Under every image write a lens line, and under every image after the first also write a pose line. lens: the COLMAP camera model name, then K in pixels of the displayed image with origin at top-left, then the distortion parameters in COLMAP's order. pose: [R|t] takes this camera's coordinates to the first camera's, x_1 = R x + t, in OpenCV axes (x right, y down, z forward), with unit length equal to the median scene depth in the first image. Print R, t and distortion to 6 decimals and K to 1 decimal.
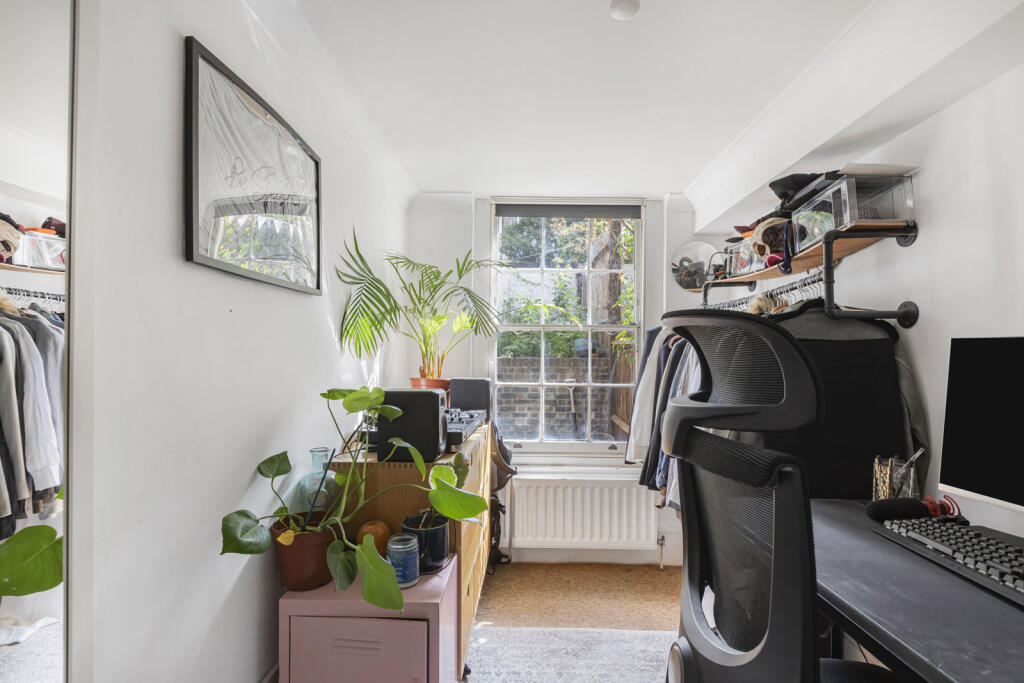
lens RADIAL K [[490.2, 0, 509.3], [0, 490.2, 341.3], [0, 0, 1]] dist [-0.008369, 0.002042]
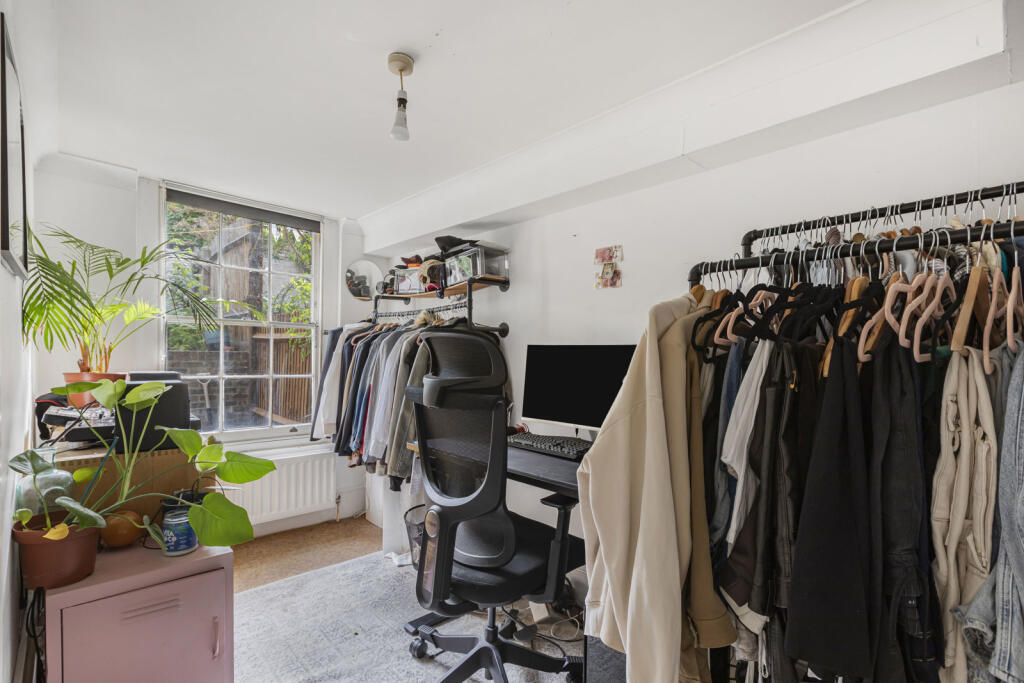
lens RADIAL K [[456.7, 0, 513.9], [0, 456.7, 348.2], [0, 0, 1]] dist [0.002608, 0.000291]
pose [[0.709805, 0.015688, 0.704224, -0.260055], [-0.033525, 0.999371, 0.011527, -0.006688], [-0.703600, -0.031790, 0.709885, -0.167675]]
